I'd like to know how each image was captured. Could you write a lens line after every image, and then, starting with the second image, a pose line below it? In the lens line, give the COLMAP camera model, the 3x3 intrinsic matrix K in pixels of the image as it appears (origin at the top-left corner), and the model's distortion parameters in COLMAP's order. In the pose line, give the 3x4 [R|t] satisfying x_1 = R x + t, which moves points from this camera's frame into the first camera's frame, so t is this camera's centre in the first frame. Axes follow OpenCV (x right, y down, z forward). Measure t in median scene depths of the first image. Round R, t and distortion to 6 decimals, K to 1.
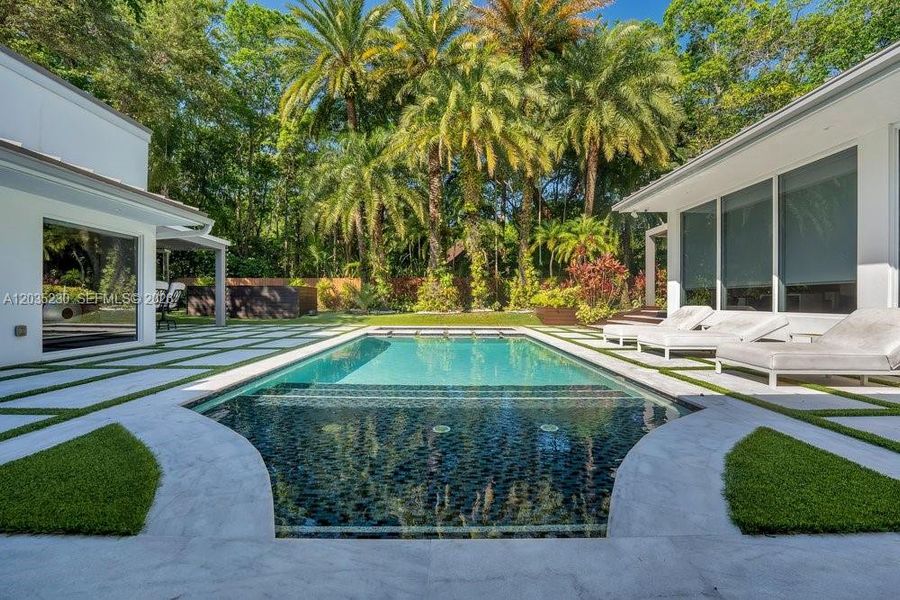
lens RADIAL K [[384.3, 0, 450.0], [0, 384.3, 300.0], [0, 0, 1]] dist [-0.002245, -0.000322]
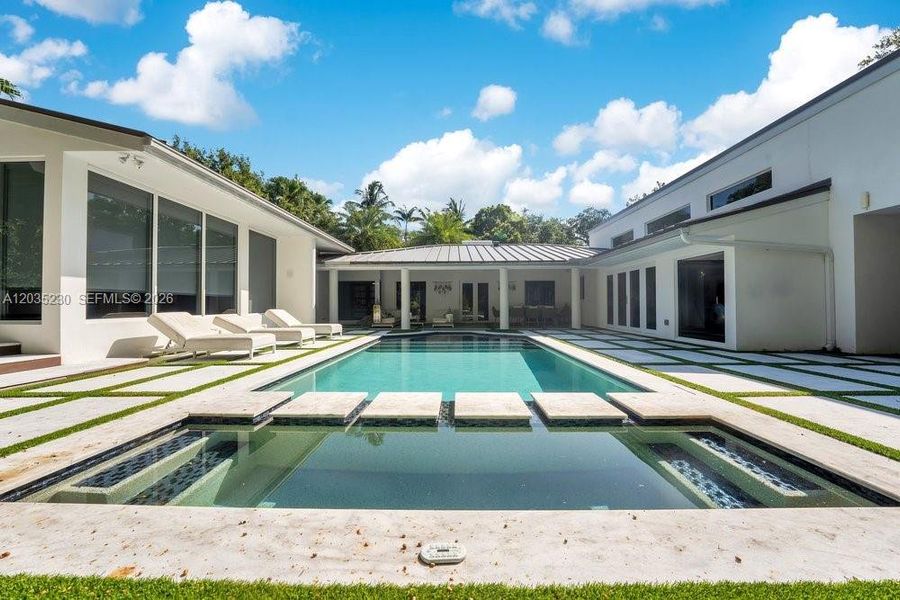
lens RADIAL K [[376.4, 0, 450.0], [0, 376.4, 300.0], [0, 0, 1]] dist [-0.000044, 0.000006]
pose [[-0.999827, 0.009496, 0.015995, -0.005853], [0.009232, 0.999822, -0.016450, 0.002977], [-0.016148, -0.016300, -0.999737, 1.072568]]
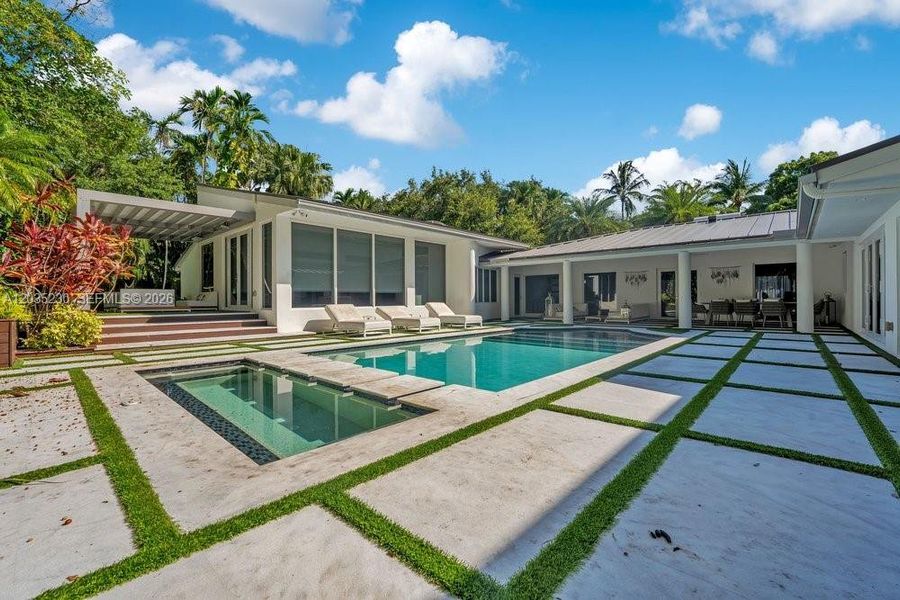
lens RADIAL K [[384.3, 0, 450.0], [0, 384.3, 300.0], [0, 0, 1]] dist [-0.002245, -0.000322]
pose [[-0.745722, 0.008109, 0.666208, -0.316703], [0.008668, 0.999959, -0.002469, 0.002980], [-0.666201, 0.003934, -0.745762, 1.012838]]
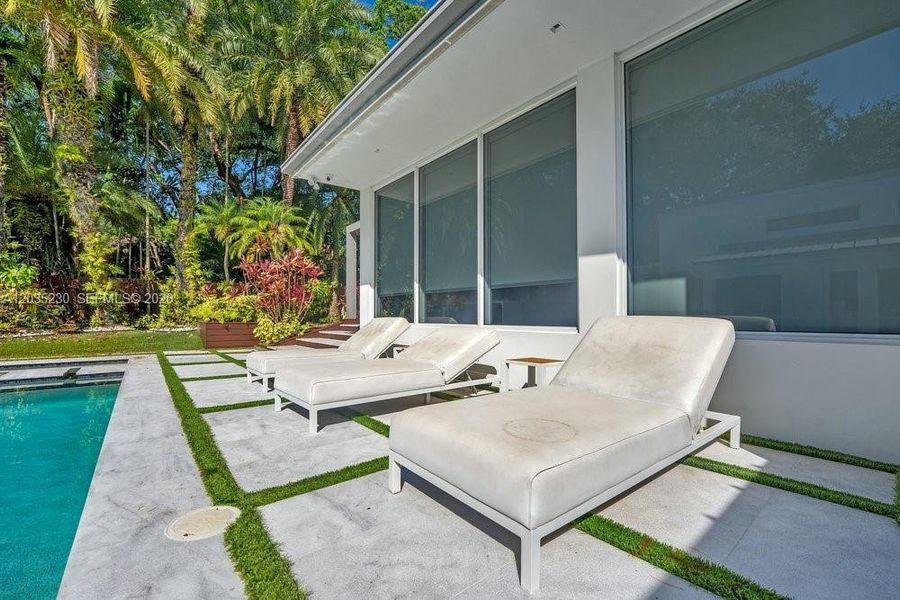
lens RADIAL K [[384.3, 0, 450.0], [0, 384.3, 300.0], [0, 0, 1]] dist [-0.002245, -0.000322]
pose [[0.775149, 0.021039, 0.631428, 0.167019], [0.001468, 0.999383, -0.035101, 0.004460], [-0.631777, 0.028135, 0.774639, 0.227976]]
